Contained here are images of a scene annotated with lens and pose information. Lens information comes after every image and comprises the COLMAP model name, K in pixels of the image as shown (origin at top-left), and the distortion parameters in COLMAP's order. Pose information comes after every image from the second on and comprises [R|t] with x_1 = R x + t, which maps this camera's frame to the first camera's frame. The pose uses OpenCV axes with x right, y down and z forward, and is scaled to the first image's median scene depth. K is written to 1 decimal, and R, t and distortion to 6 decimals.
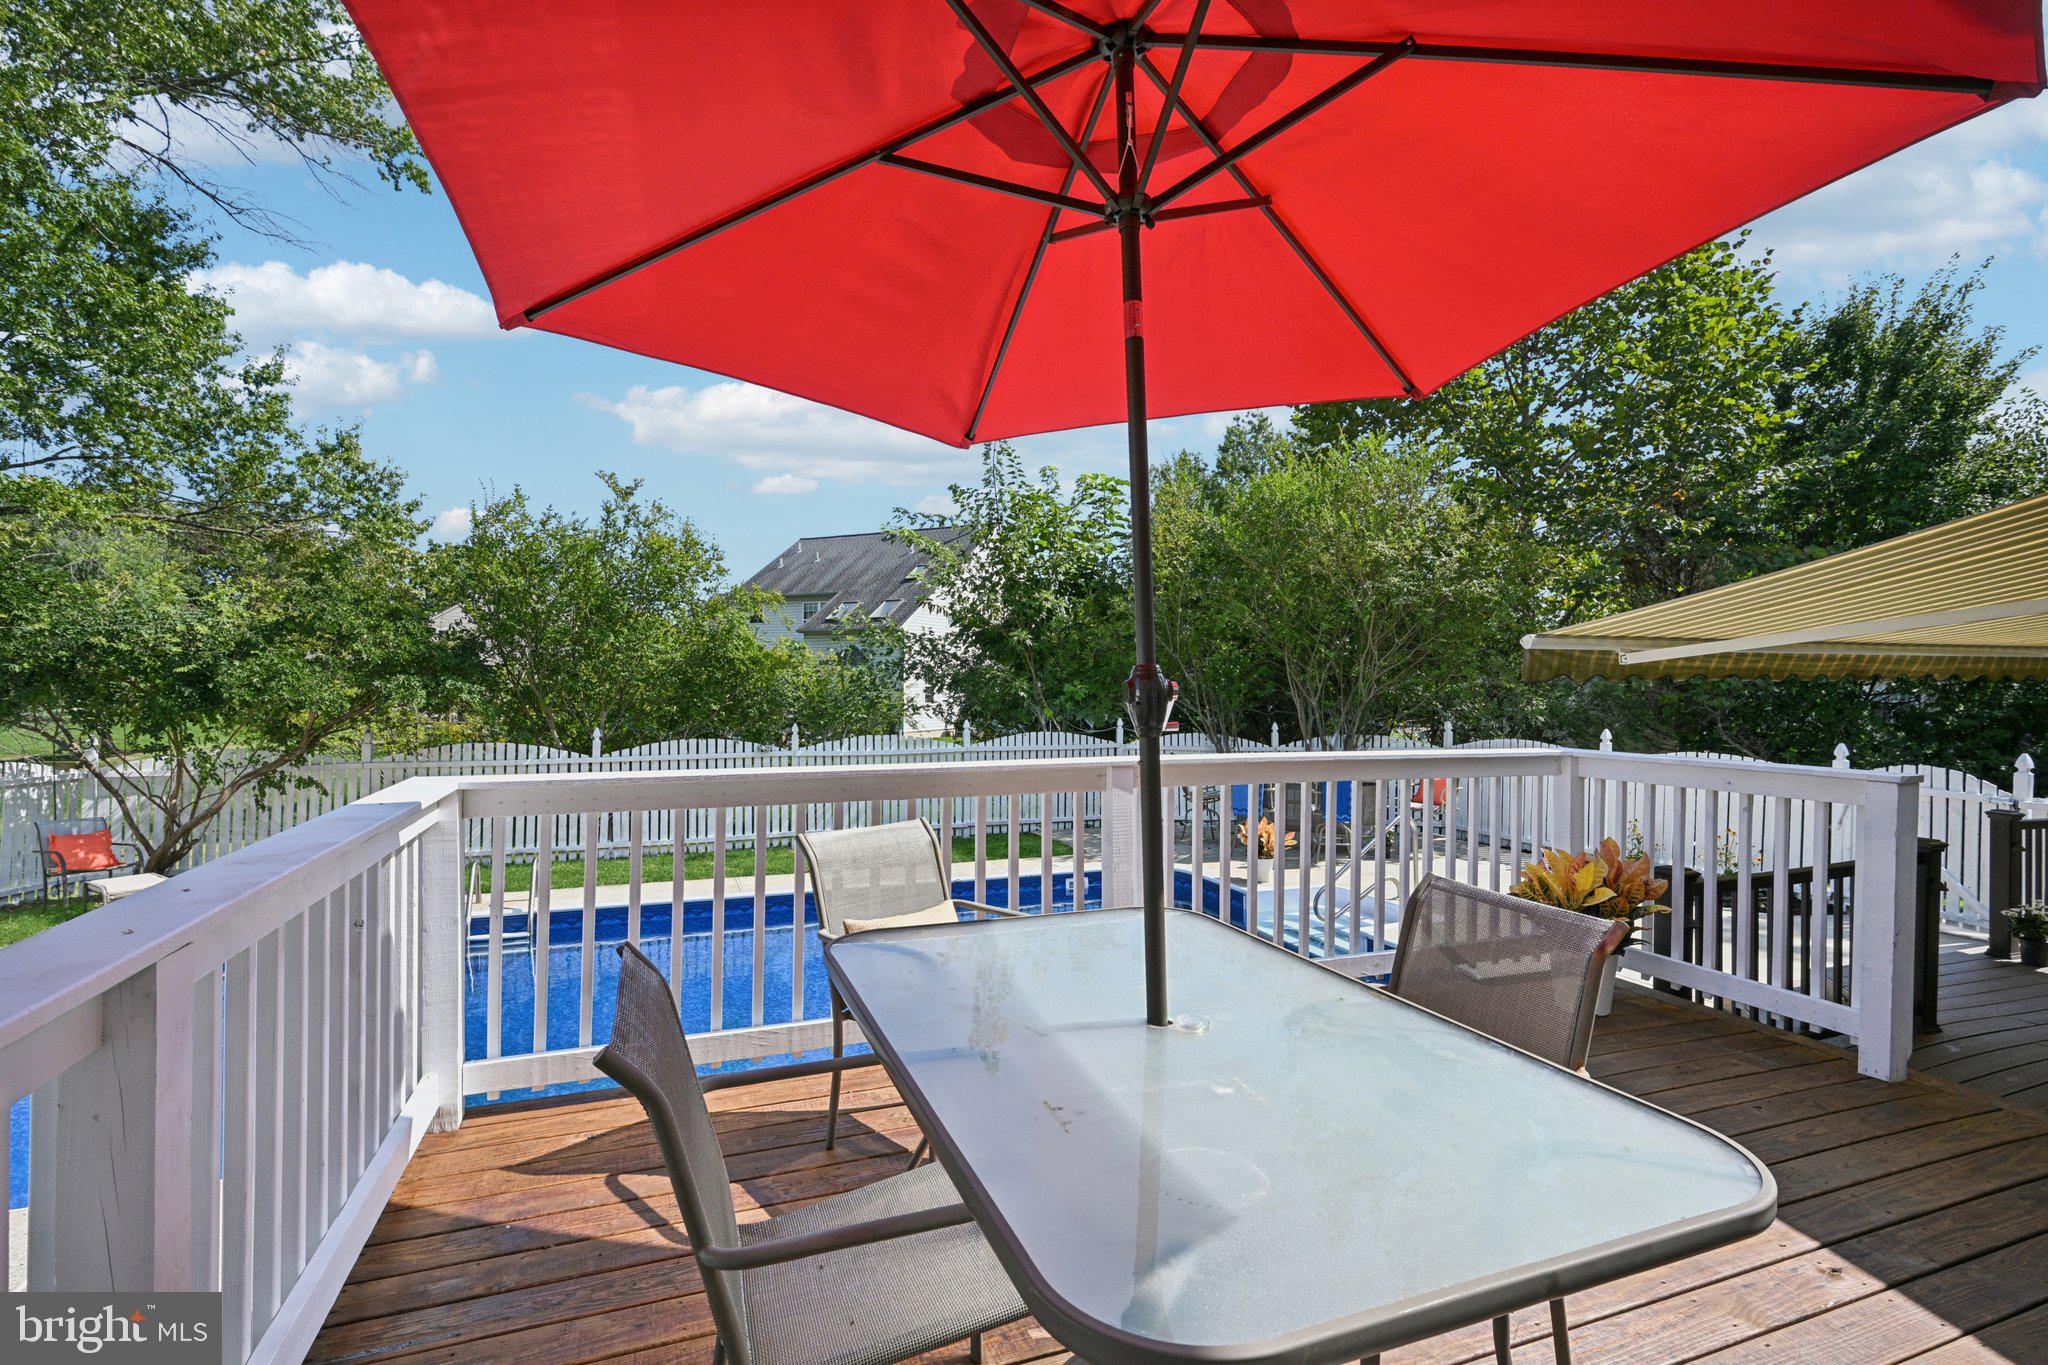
lens RADIAL K [[933.6, 0, 1018.4], [0, 933.6, 672.9], [0, 0, 1]] dist [0.005833, 0.000068]
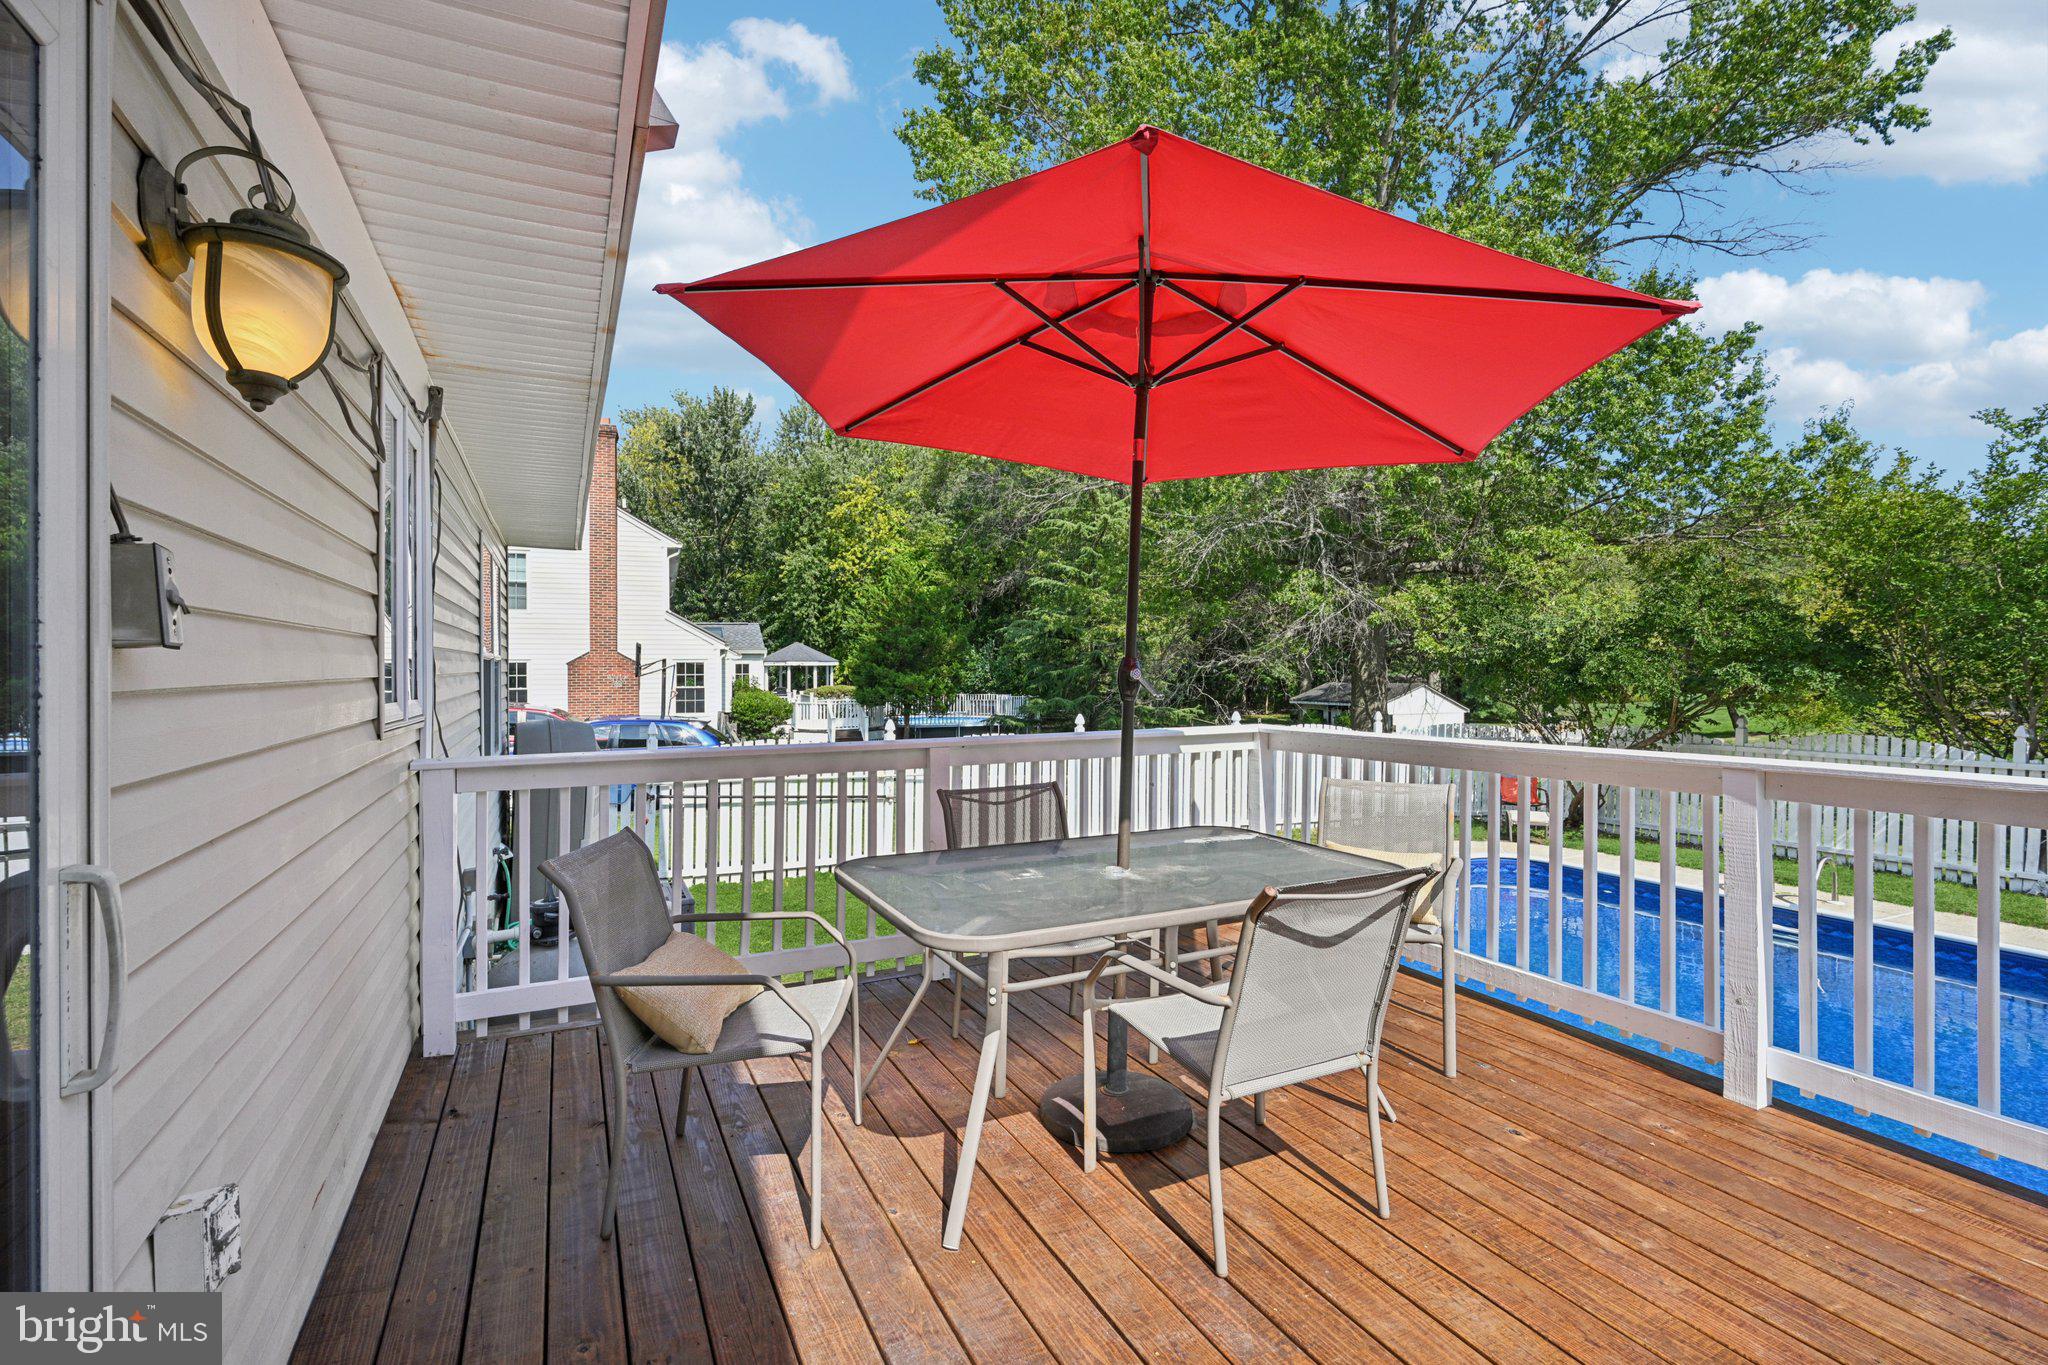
lens RADIAL K [[933.6, 0, 1041.2], [0, 933.6, 668.3], [0, 0, 1]] dist [0.005833, 0.000068]
pose [[0.106984, -0.004688, -0.994250, 0.297625], [0.016189, 0.999865, -0.002973, -0.001425], [0.994129, -0.015778, 0.107045, 0.101284]]
